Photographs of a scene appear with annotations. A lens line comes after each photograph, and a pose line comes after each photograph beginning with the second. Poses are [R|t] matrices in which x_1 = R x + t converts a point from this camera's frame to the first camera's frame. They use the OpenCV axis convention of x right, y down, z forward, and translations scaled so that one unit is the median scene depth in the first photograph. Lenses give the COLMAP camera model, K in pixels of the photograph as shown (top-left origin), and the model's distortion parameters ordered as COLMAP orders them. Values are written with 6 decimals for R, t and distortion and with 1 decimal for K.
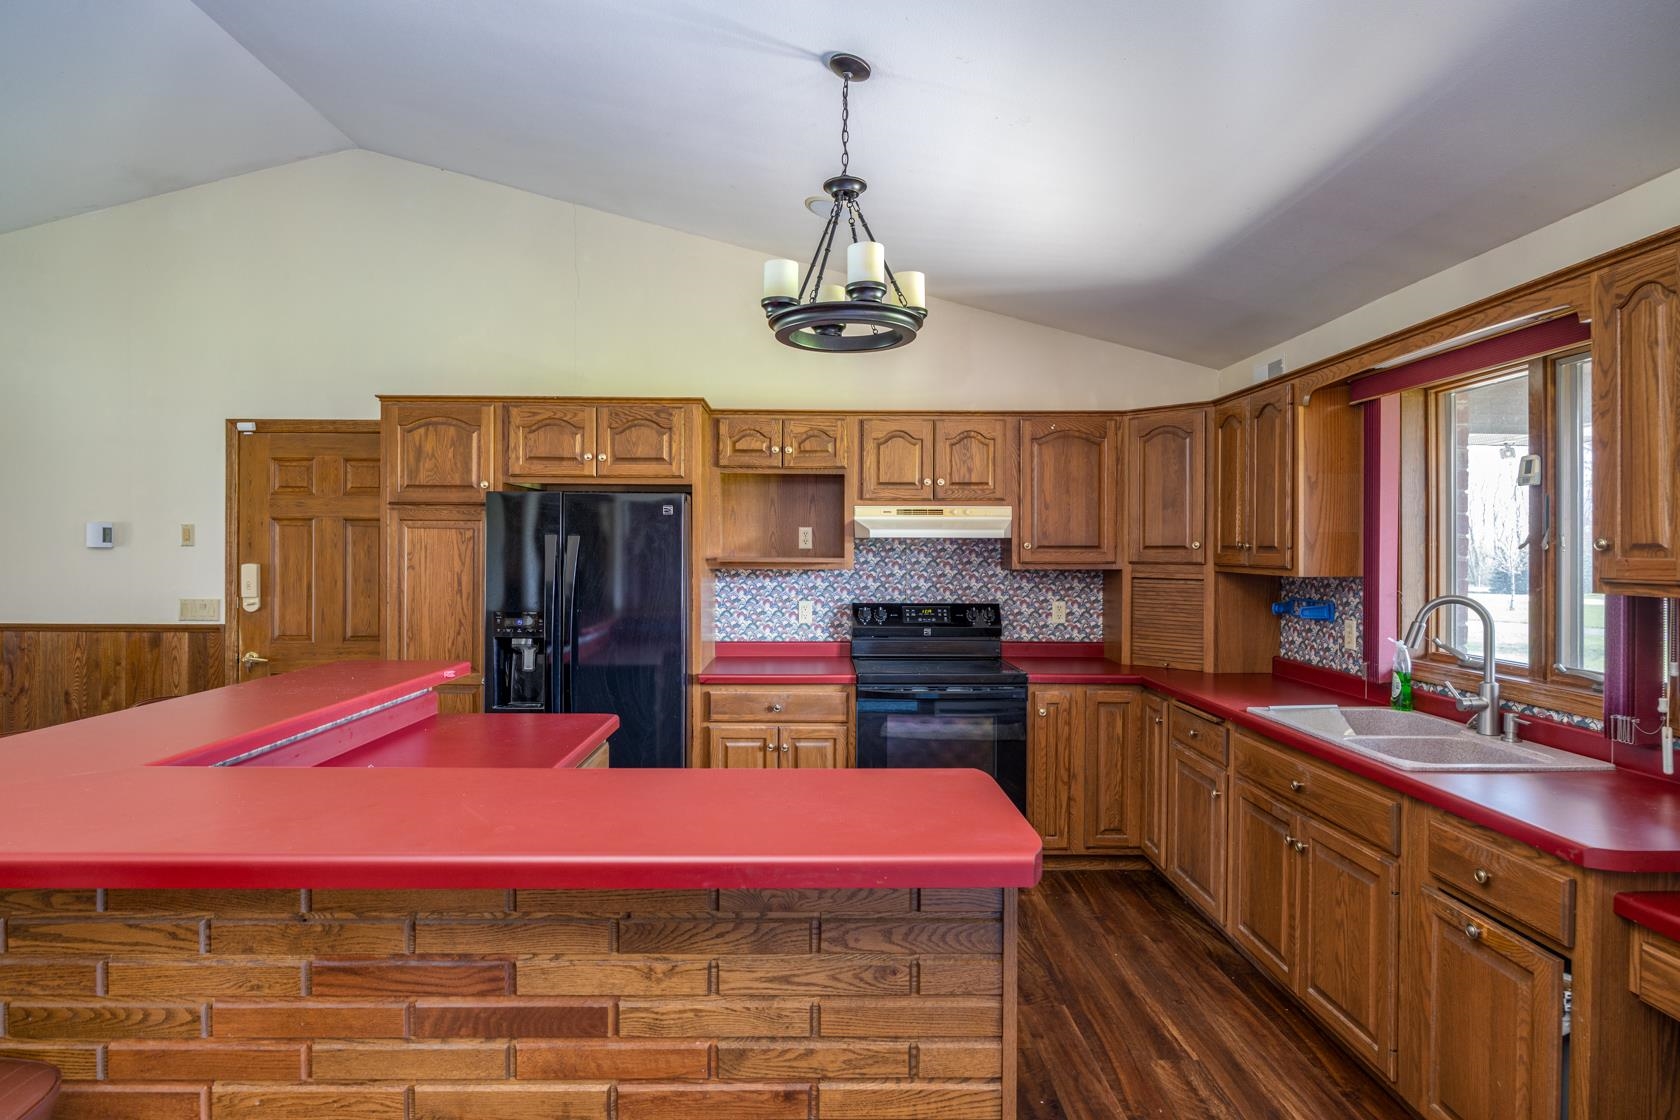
lens RADIAL K [[885.3, 0, 840.0], [0, 885.3, 560.0], [0, 0, 1]] dist [-0.001855, -0.000334]
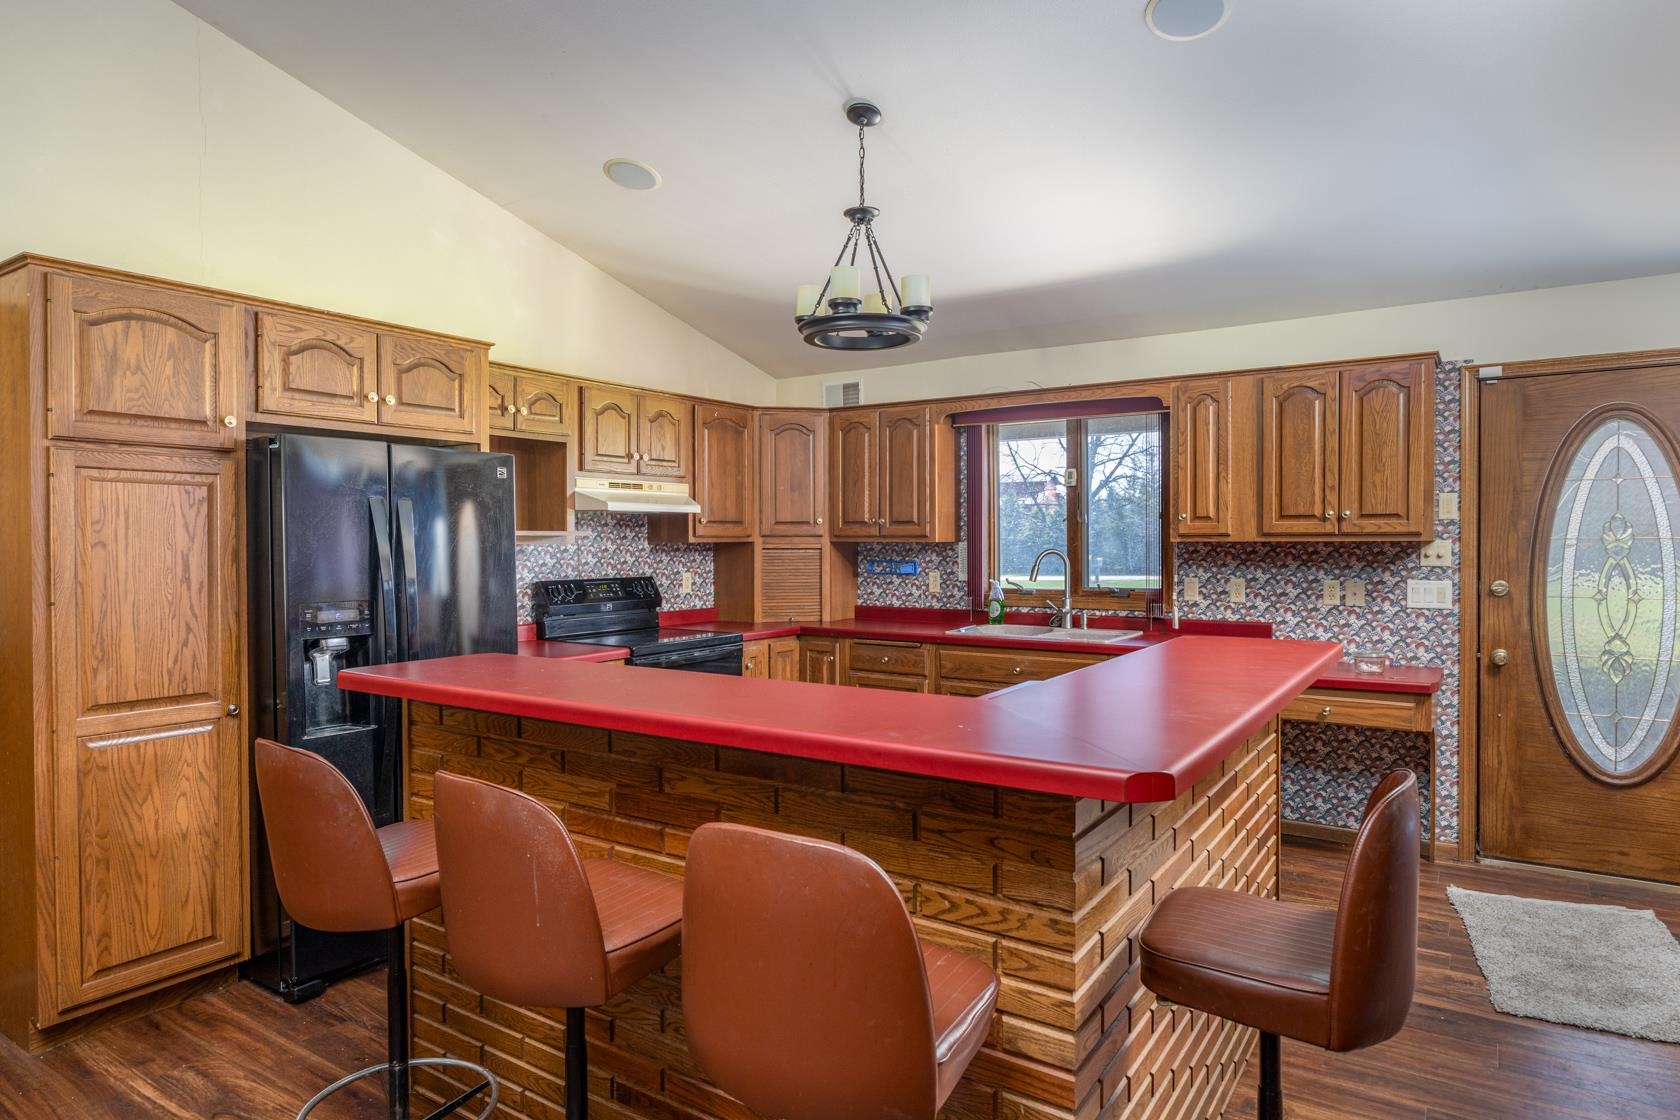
lens RADIAL K [[984.0, 0, 840.0], [0, 984.0, 560.0], [0, 0, 1]] dist [-0.002531, -0.001350]
pose [[0.568536, -0.022902, 0.822340, -0.754026], [0.015745, 0.999732, 0.016957, 0.015882], [-0.822508, 0.003307, 0.568744, 0.182431]]
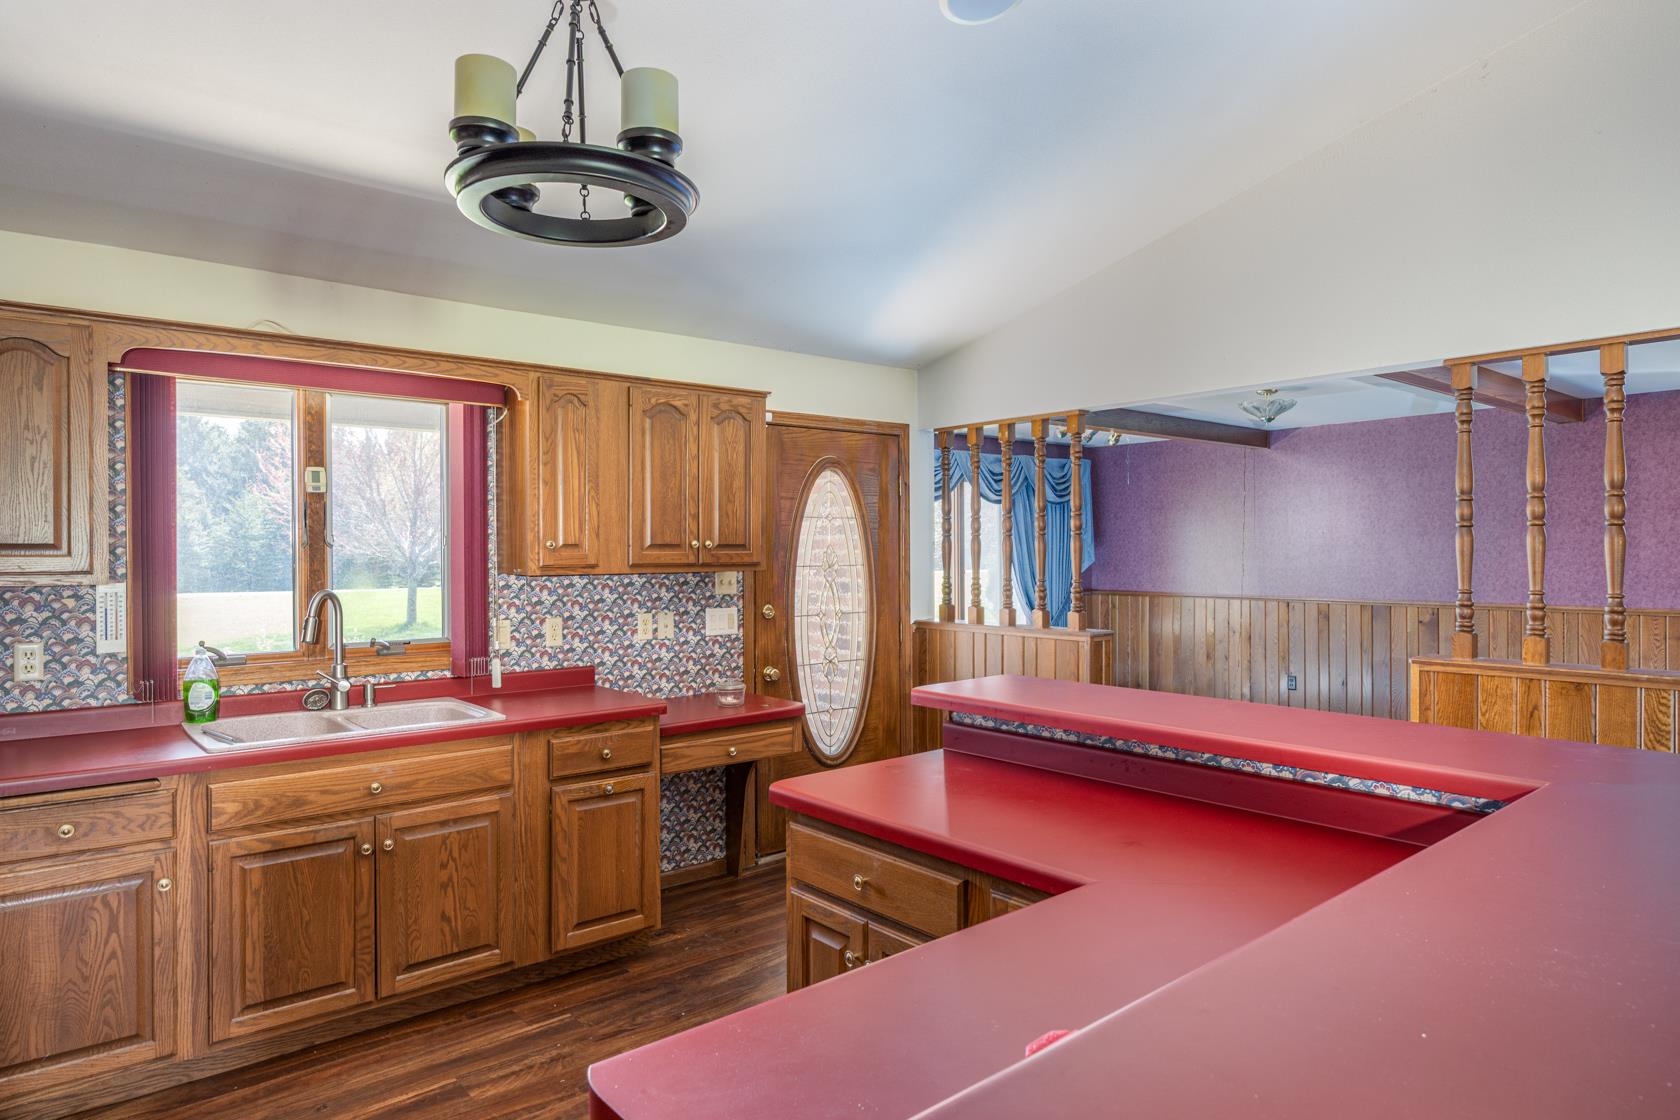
lens RADIAL K [[984.0, 0, 840.0], [0, 984.0, 560.0], [0, 0, 1]] dist [-0.002531, -0.001350]
pose [[-0.628035, -0.010871, 0.778109, -0.450749], [0.009468, 0.999722, 0.021608, -0.011783], [-0.778128, 0.020938, -0.627757, 0.879400]]
